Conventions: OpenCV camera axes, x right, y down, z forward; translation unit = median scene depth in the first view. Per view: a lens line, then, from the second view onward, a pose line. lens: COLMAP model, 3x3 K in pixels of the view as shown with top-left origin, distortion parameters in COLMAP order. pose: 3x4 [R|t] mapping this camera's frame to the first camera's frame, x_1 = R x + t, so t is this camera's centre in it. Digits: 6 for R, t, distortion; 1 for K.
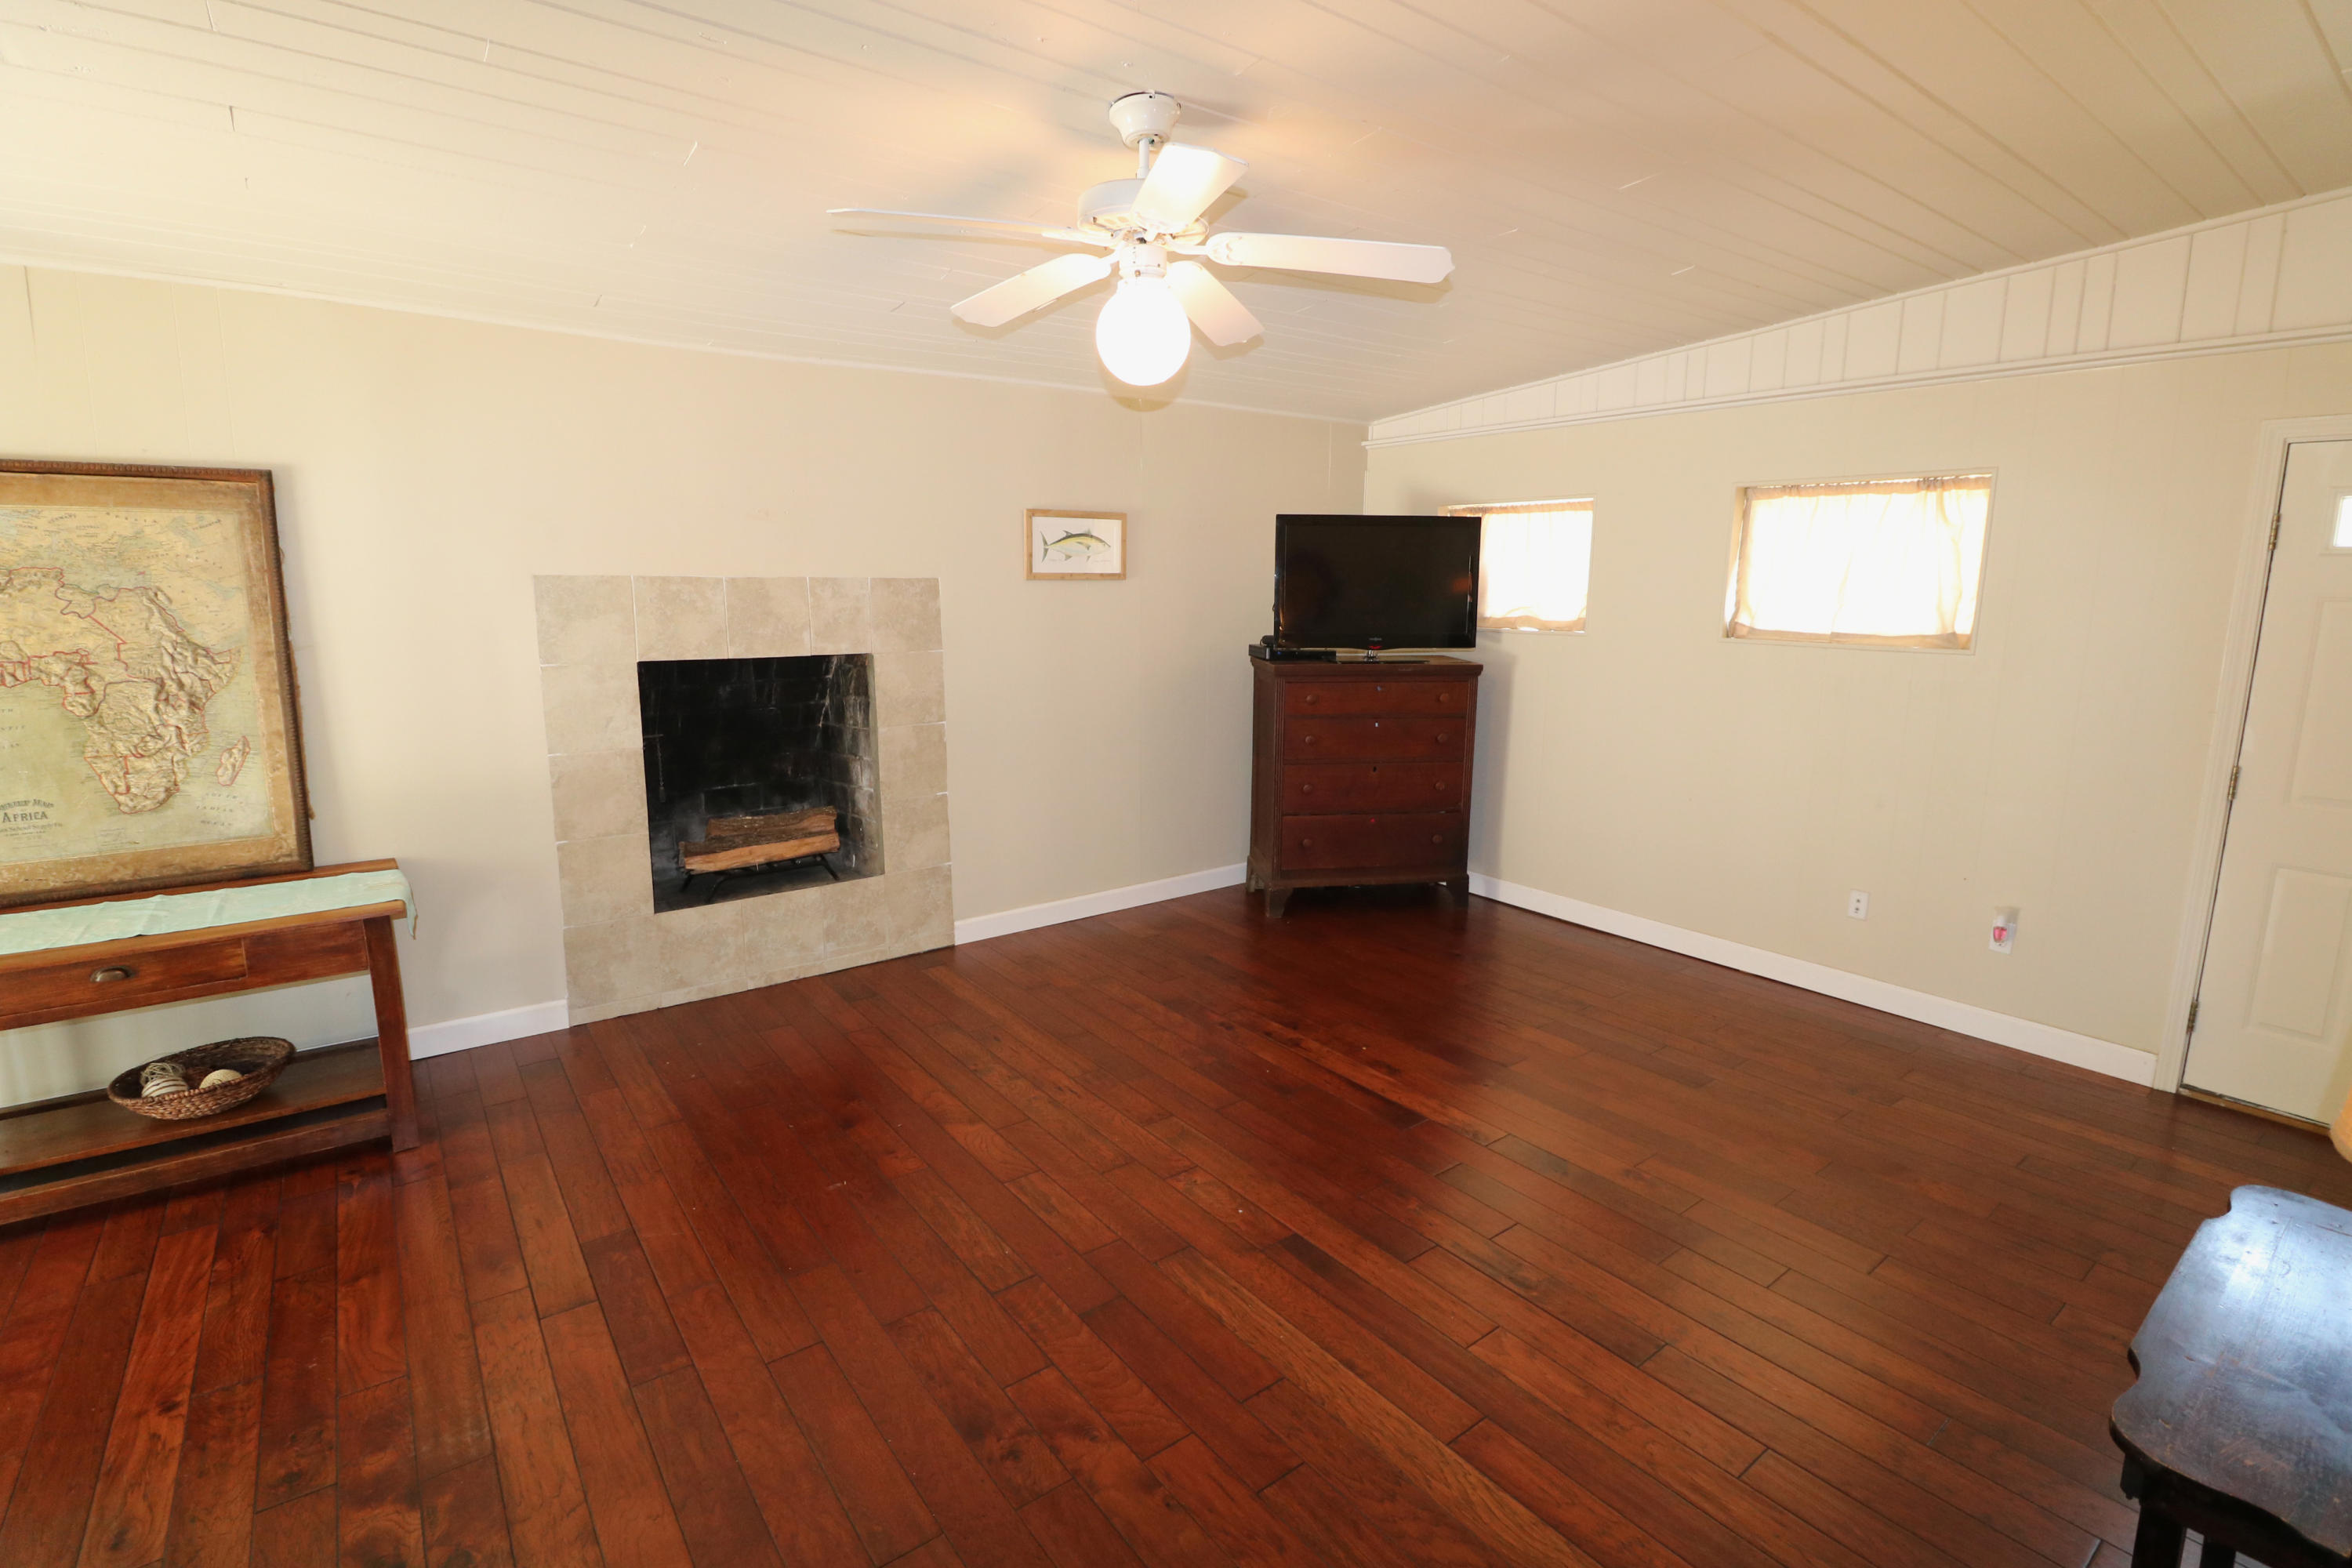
lens RADIAL K [[1089.4, 0, 1201.9], [0, 1089.4, 771.7], [0, 0, 1]] dist [-0.010446, -0.001030]
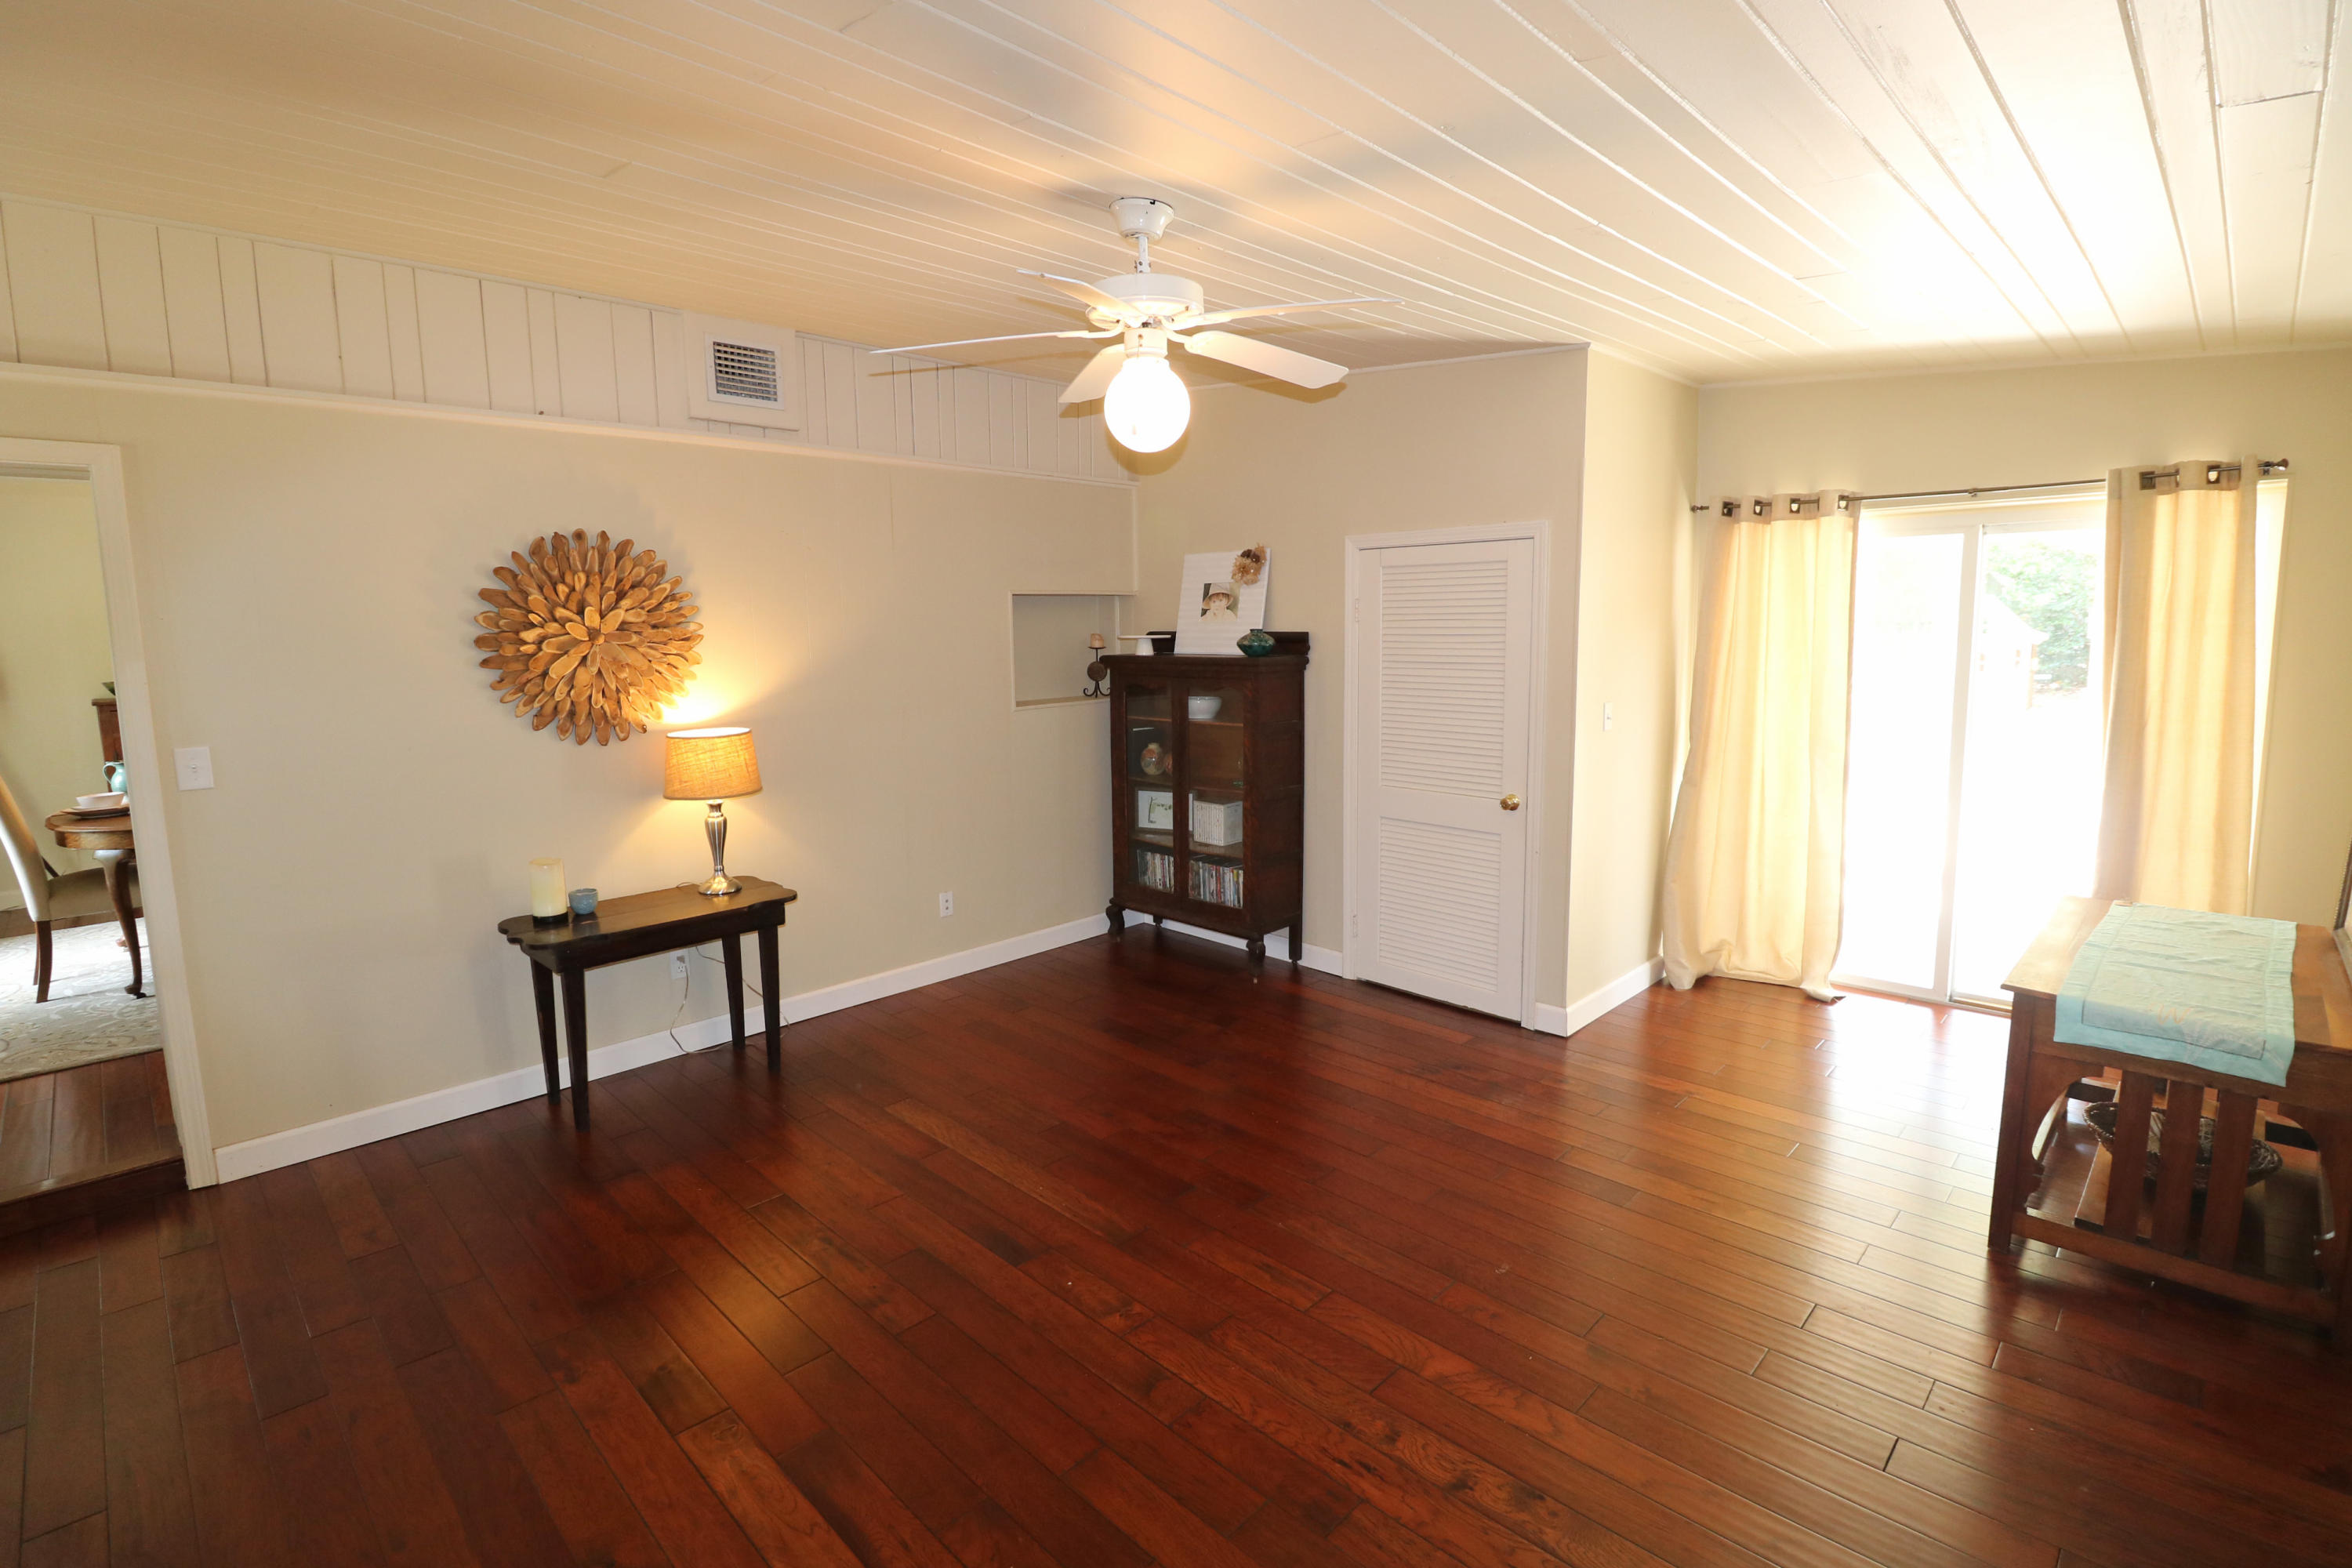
lens RADIAL K [[1089.4, 0, 1201.9], [0, 1089.4, 771.7], [0, 0, 1]] dist [-0.010446, -0.001030]
pose [[-0.990291, 0.027661, -0.136230, 0.025413], [-0.015201, 0.952577, 0.303919, -0.215699], [0.138176, 0.303039, -0.942908, 1.201714]]
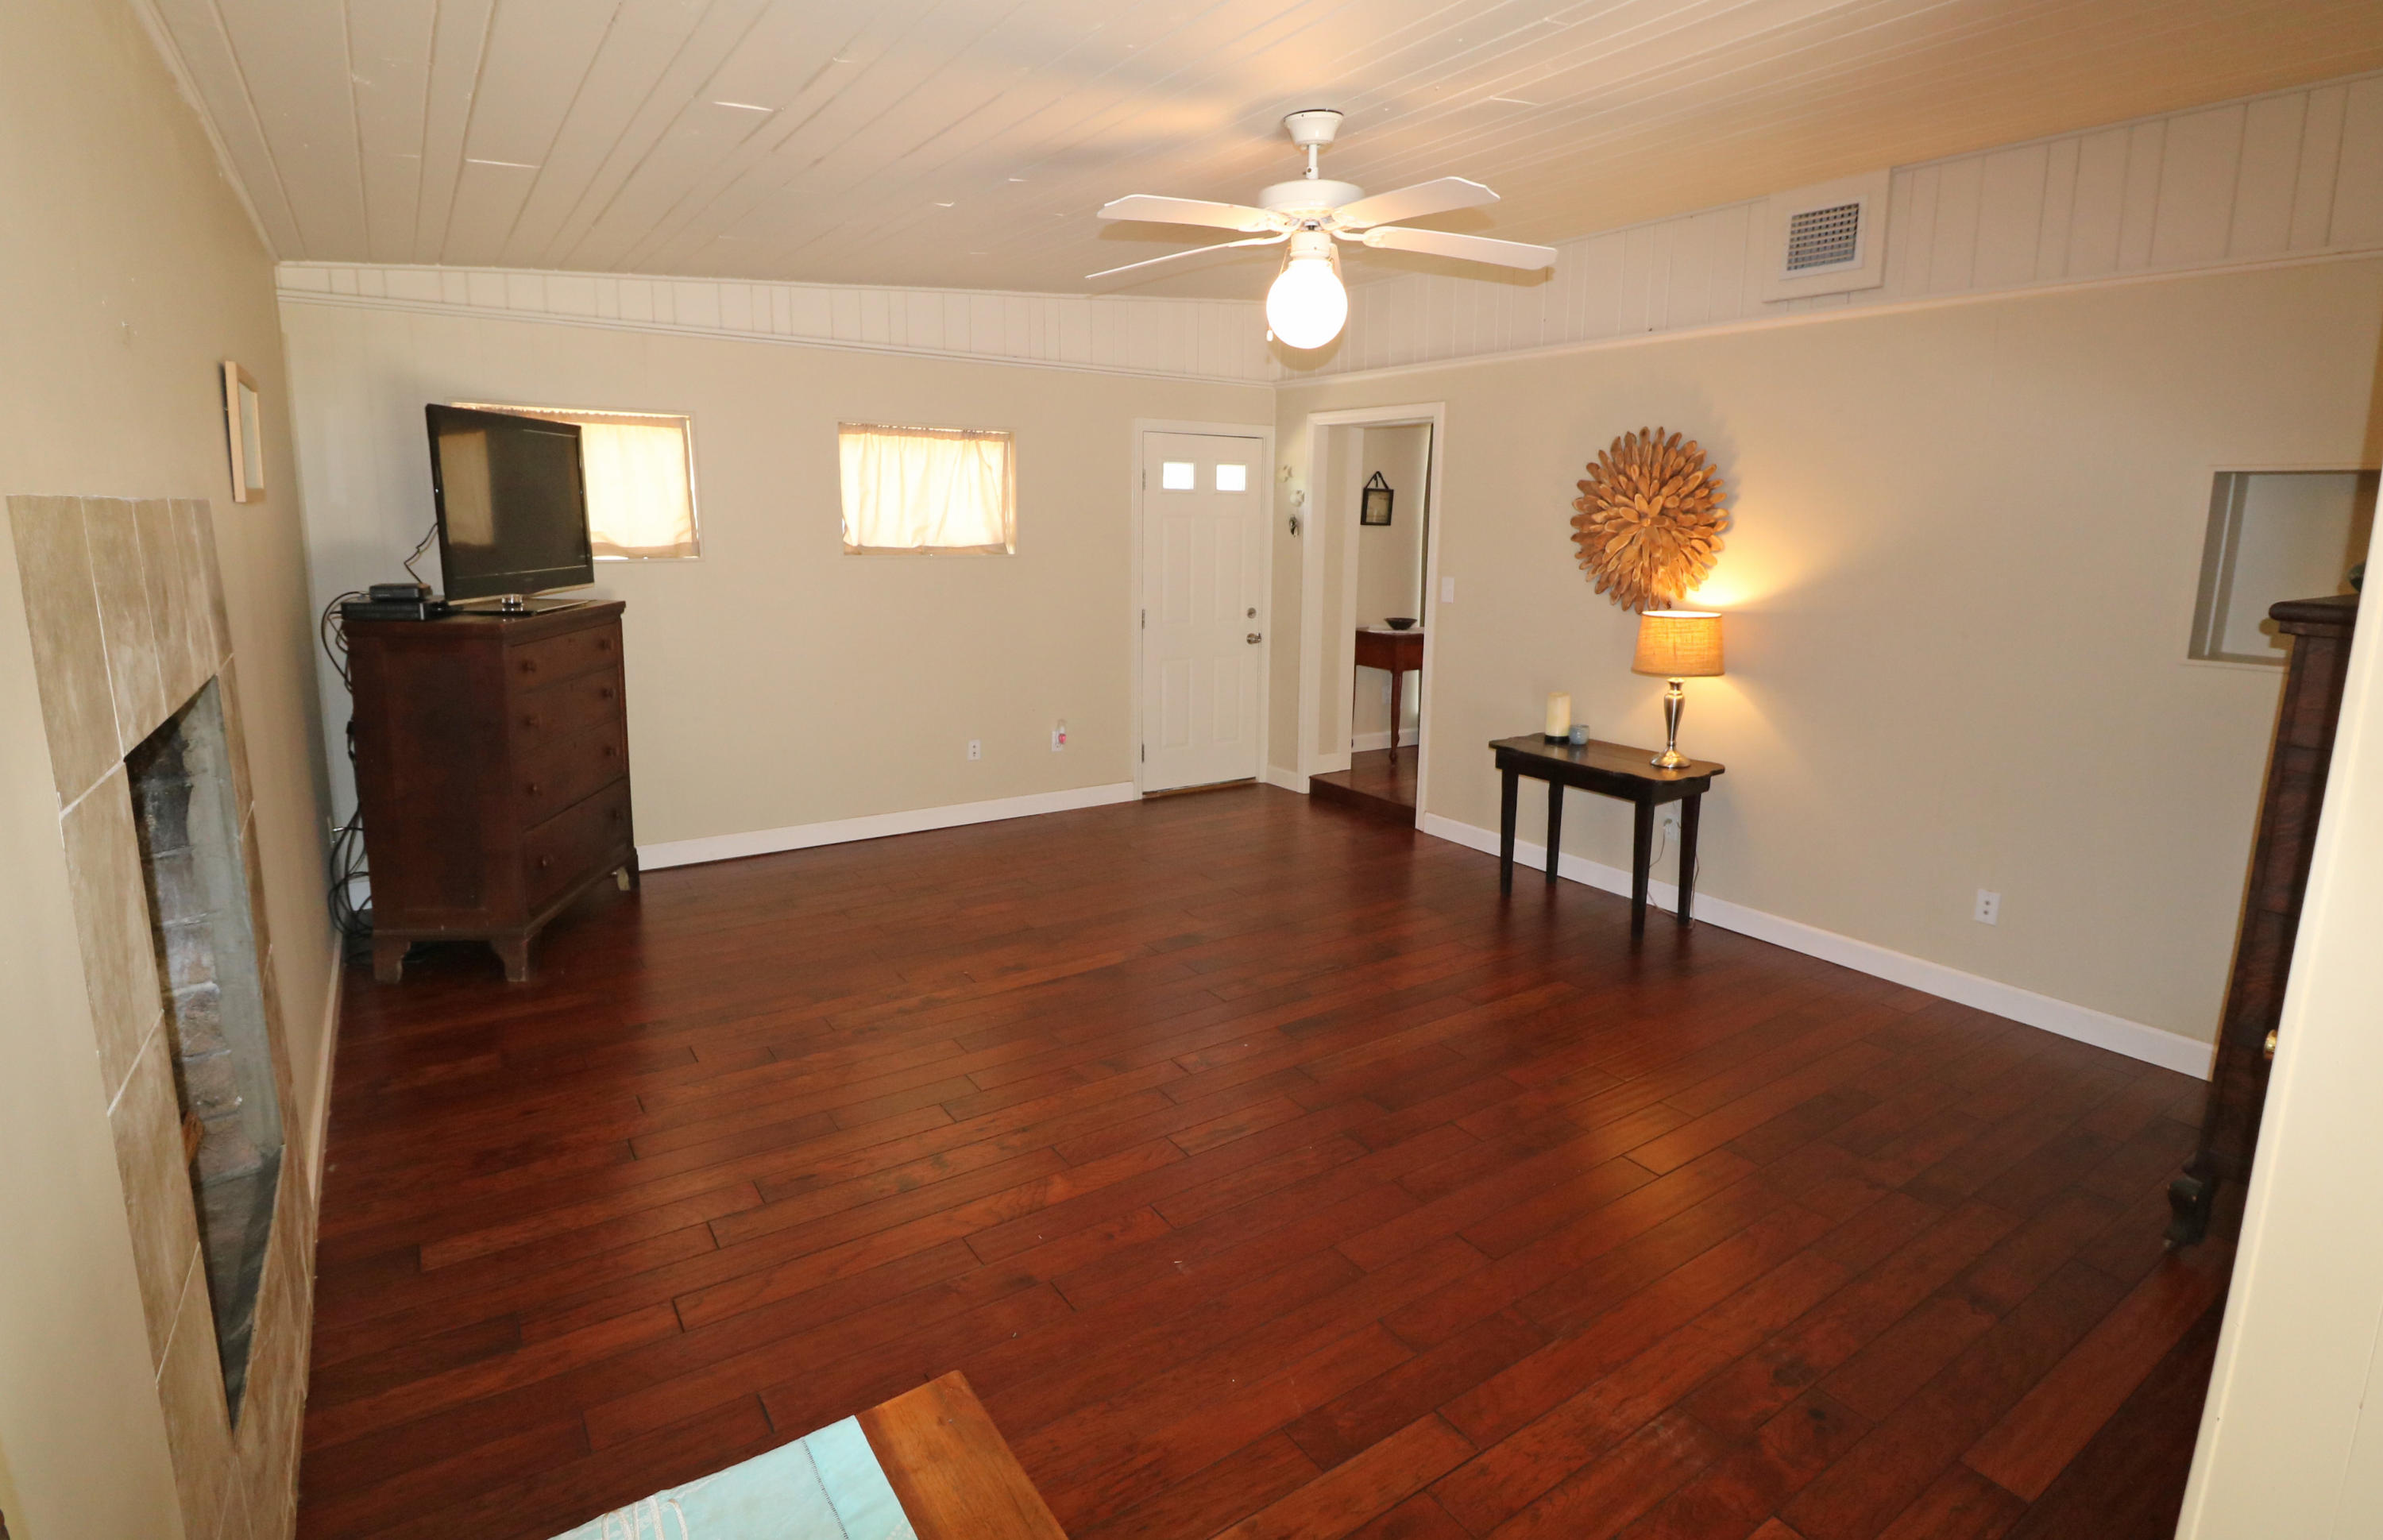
lens RADIAL K [[1173.5, 0, 1190.6], [0, 1173.5, 725.9], [0, 0, 1]] dist [0.013376, 0.000120]
pose [[0.068408, -0.185979, 0.980170, -0.784495], [0.159218, 0.971914, 0.173300, -0.113641], [-0.984871, 0.144205, 0.096097, 0.596551]]
